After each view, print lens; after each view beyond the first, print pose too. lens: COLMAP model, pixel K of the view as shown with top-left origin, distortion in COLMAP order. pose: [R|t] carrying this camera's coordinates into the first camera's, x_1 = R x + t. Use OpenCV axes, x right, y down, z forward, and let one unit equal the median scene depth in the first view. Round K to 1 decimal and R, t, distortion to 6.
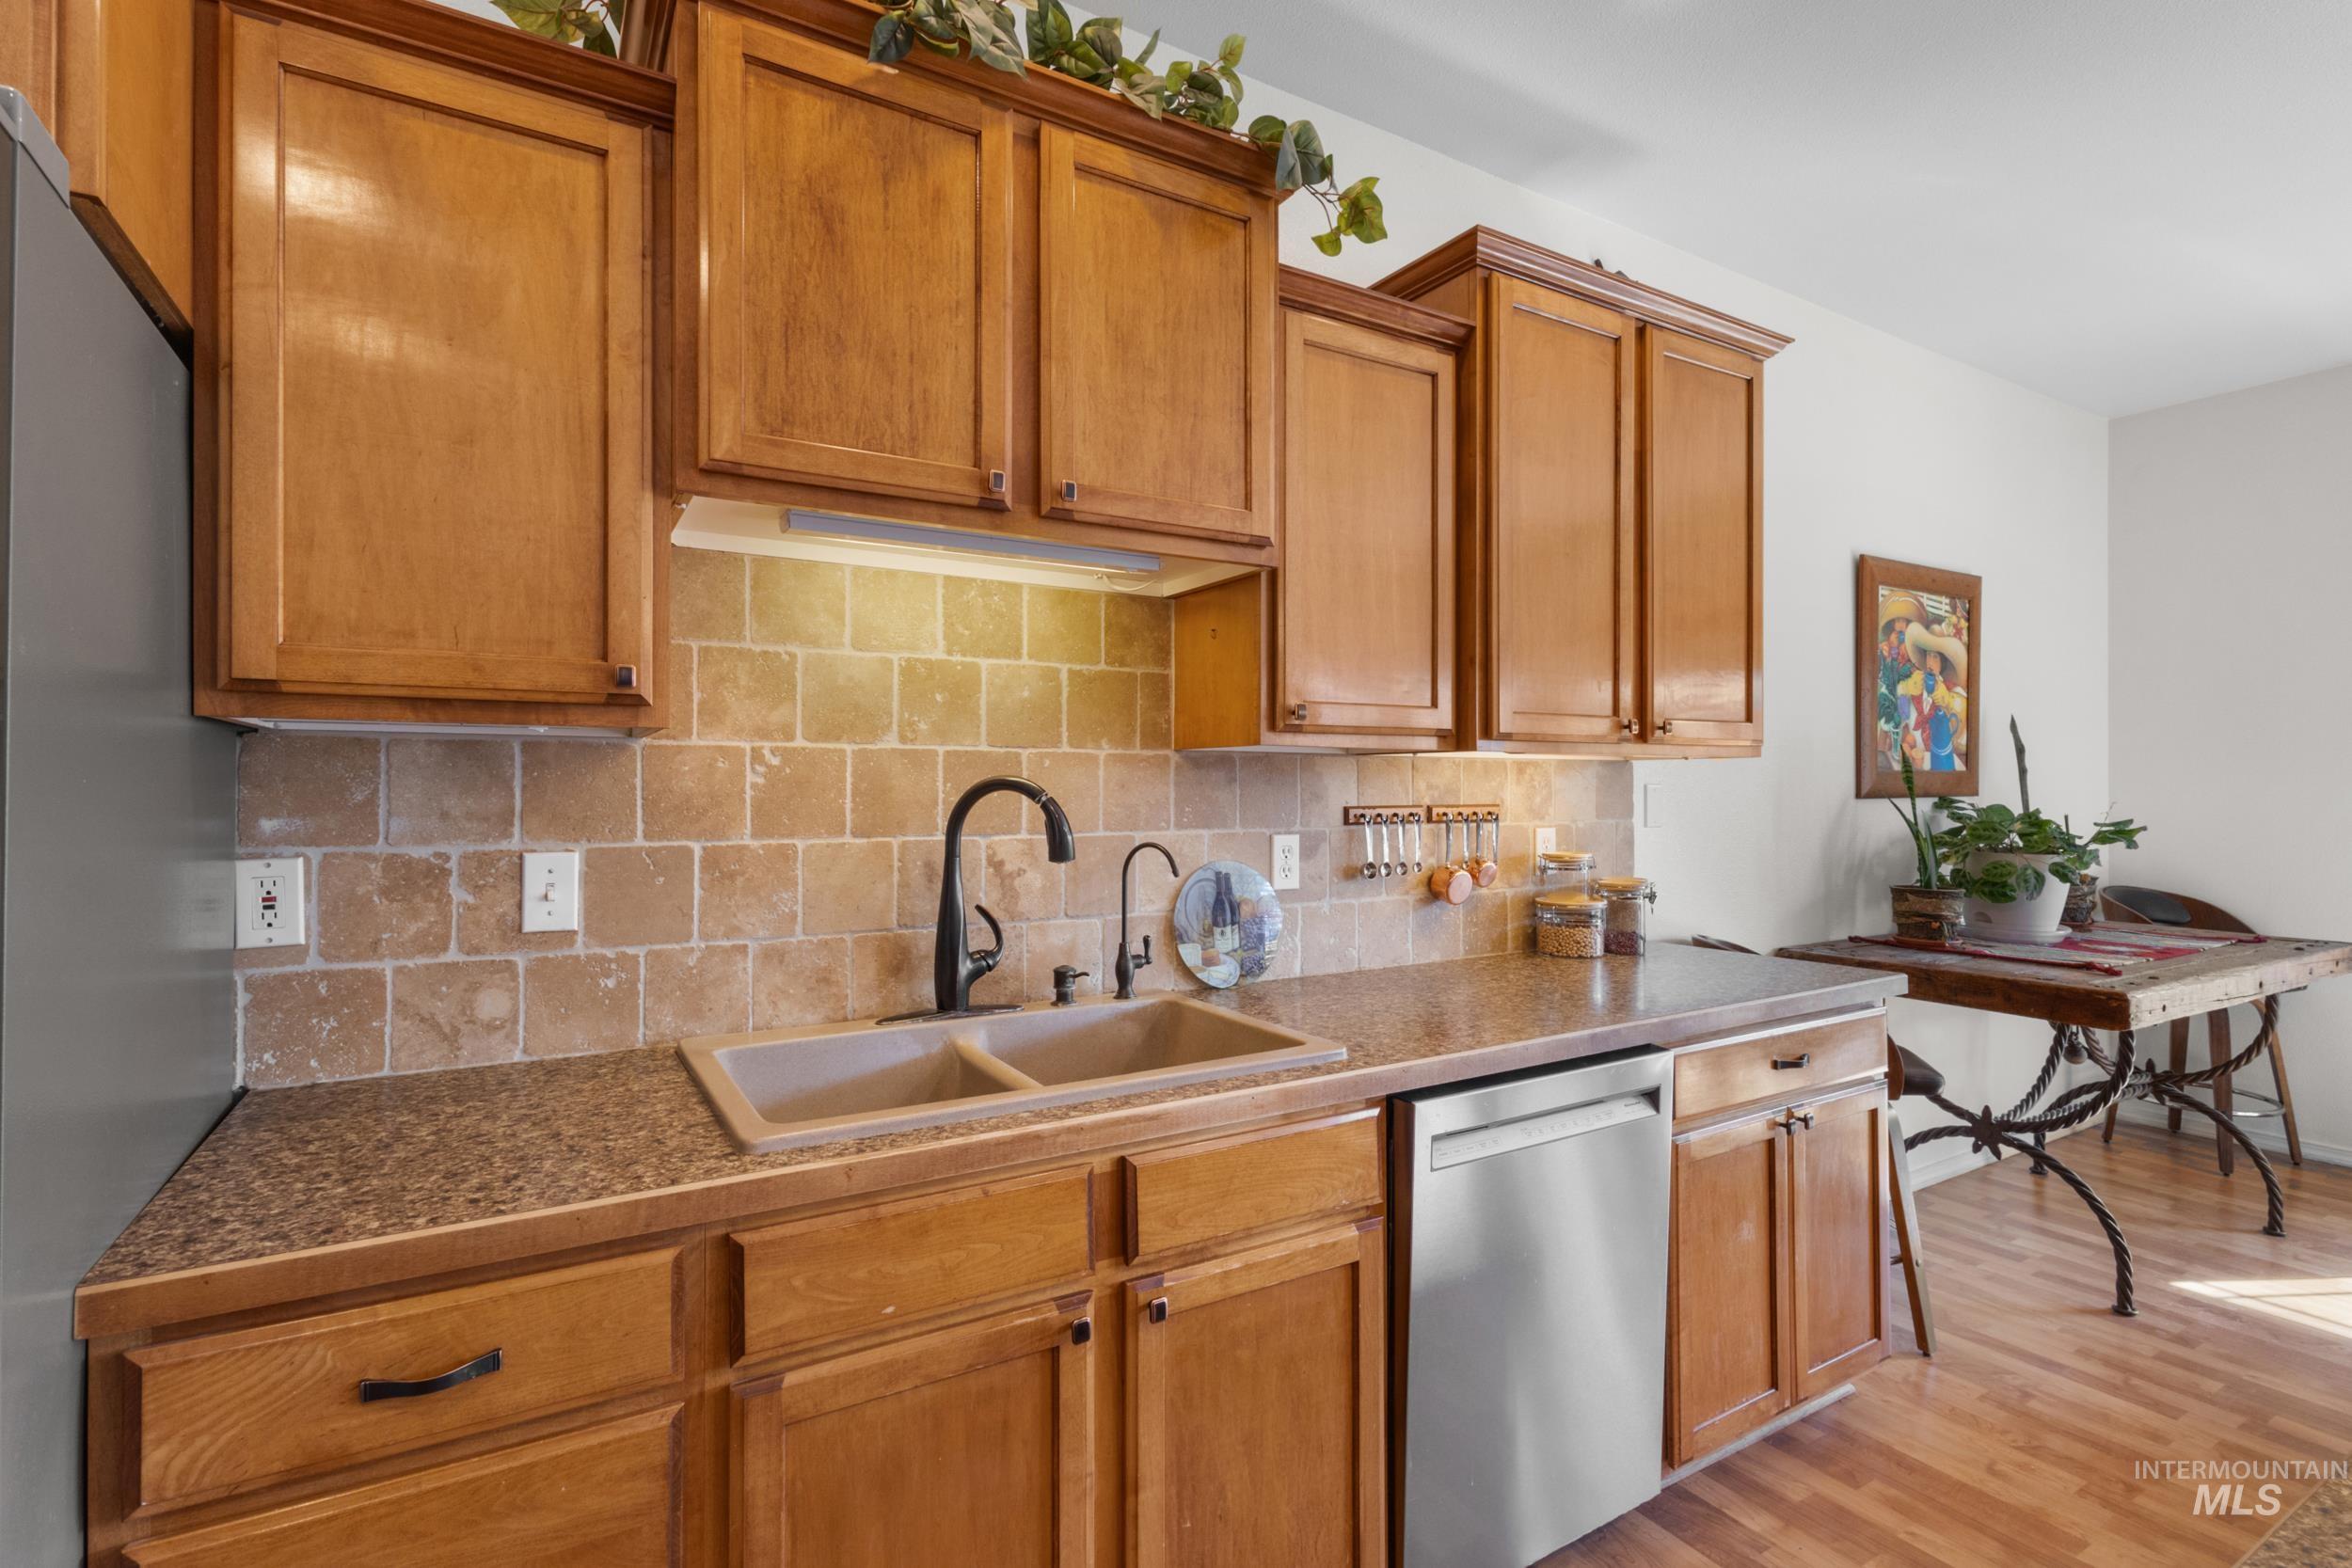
lens RADIAL K [[1089.7, 0, 1163.7], [0, 1089.7, 784.9], [0, 0, 1]] dist [0.000746, 0.001784]
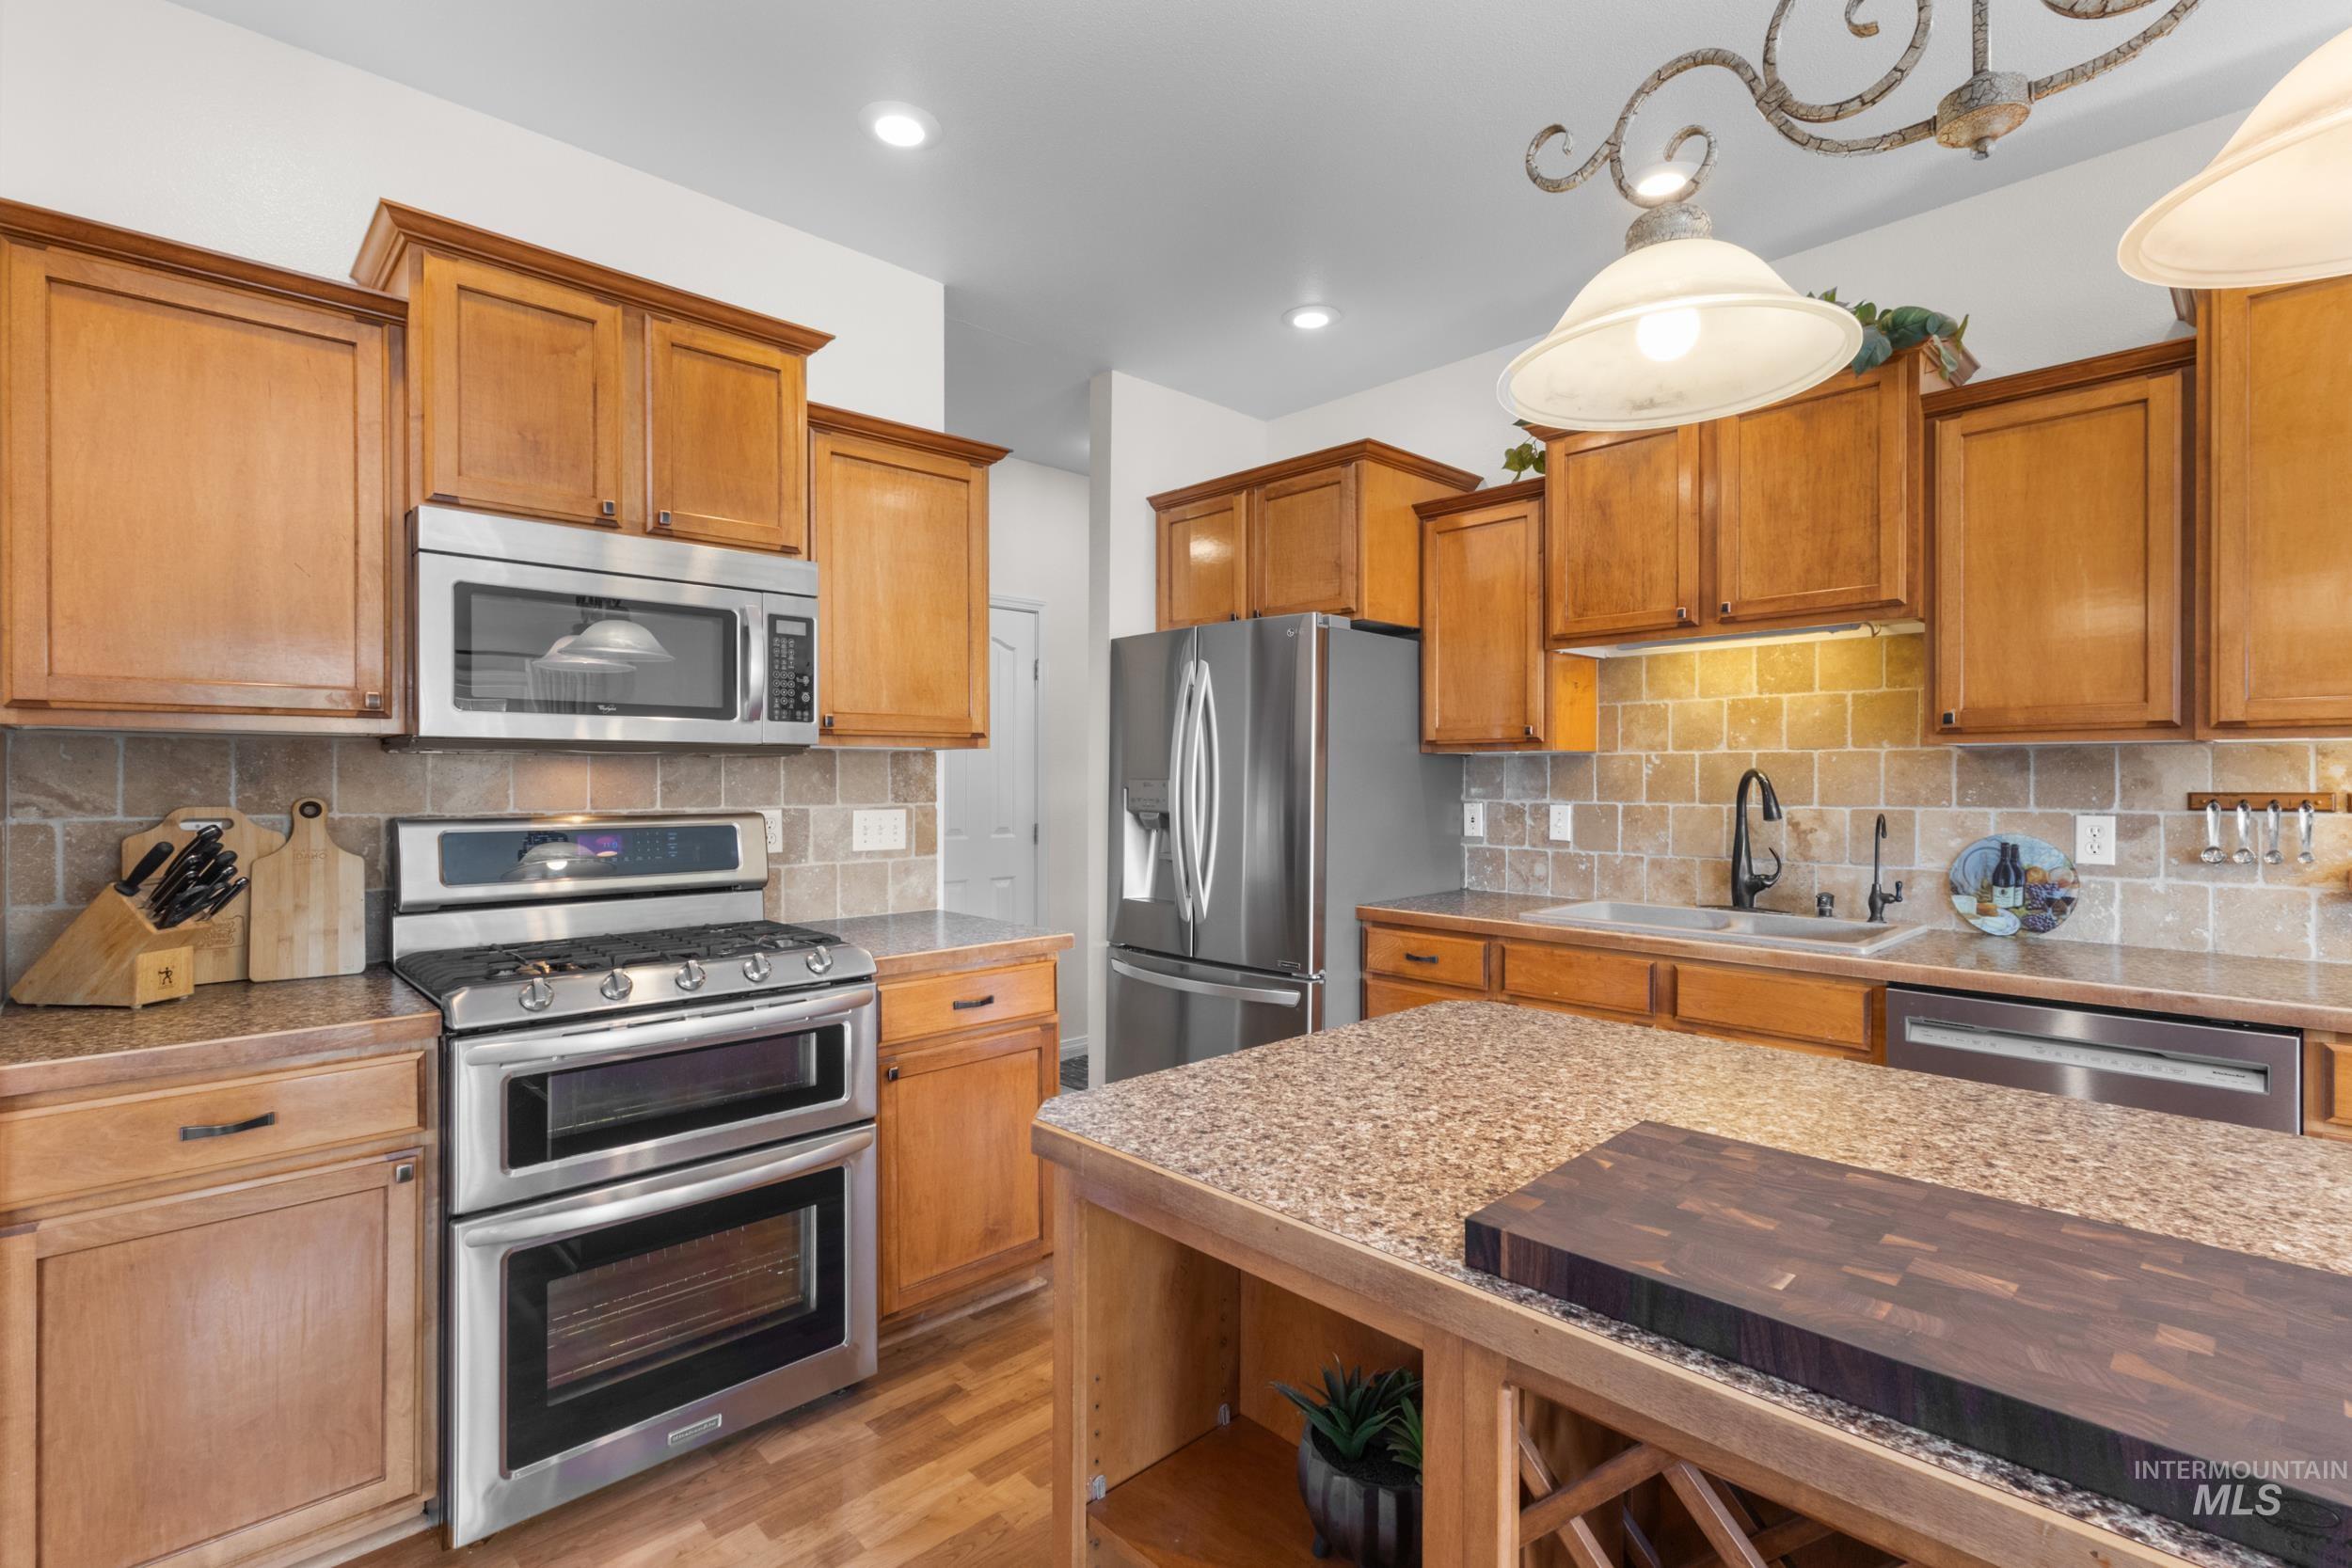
lens RADIAL K [[1089.7, 0, 1150.0], [0, 1089.7, 783.3], [0, 0, 1]] dist [0.000746, 0.001784]
pose [[0.203979, 0.005500, -0.978960, 1.365054], [0.006072, 0.999958, 0.006883, -0.002792], [0.978956, -0.007348, 0.203937, -0.259613]]
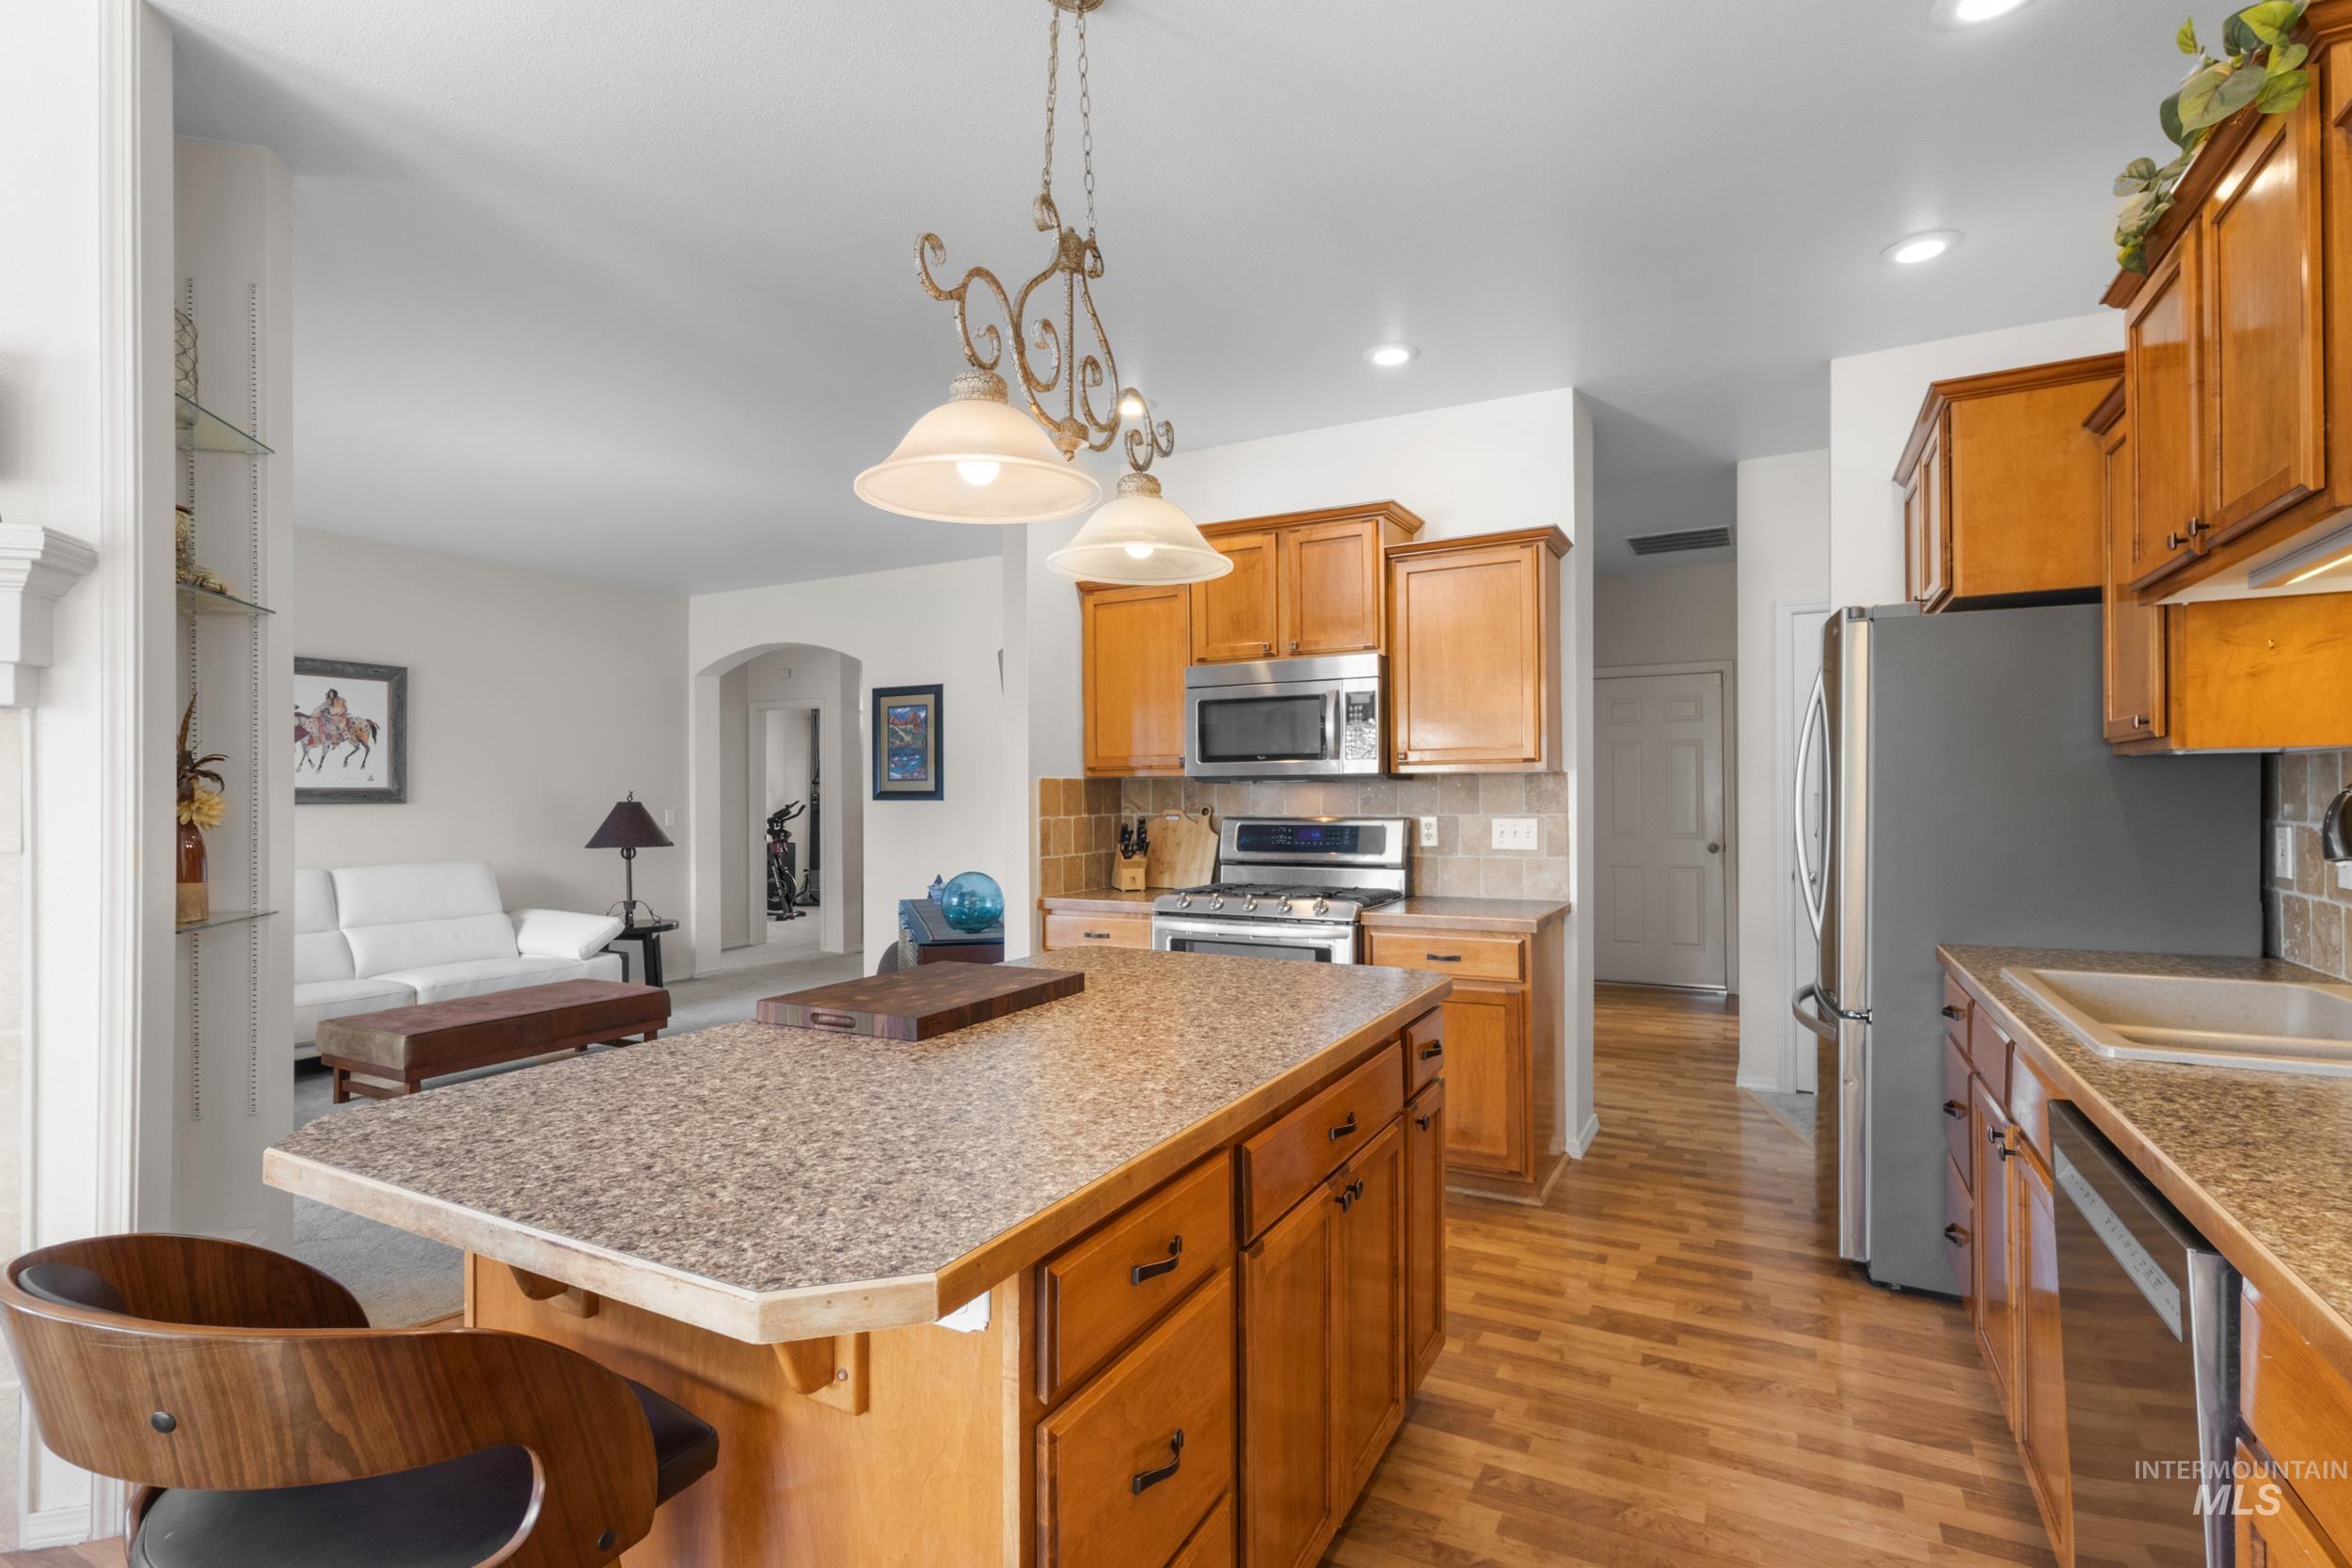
lens RADIAL K [[1089.7, 0, 1153.2], [0, 1089.7, 790.3], [0, 0, 1]] dist [0.000746, 0.001784]
pose [[-0.861457, 0.007906, -0.507769, 0.792013], [0.011582, 0.999925, -0.004081, -0.000630], [0.507698, -0.009397, -0.861484, 1.025020]]
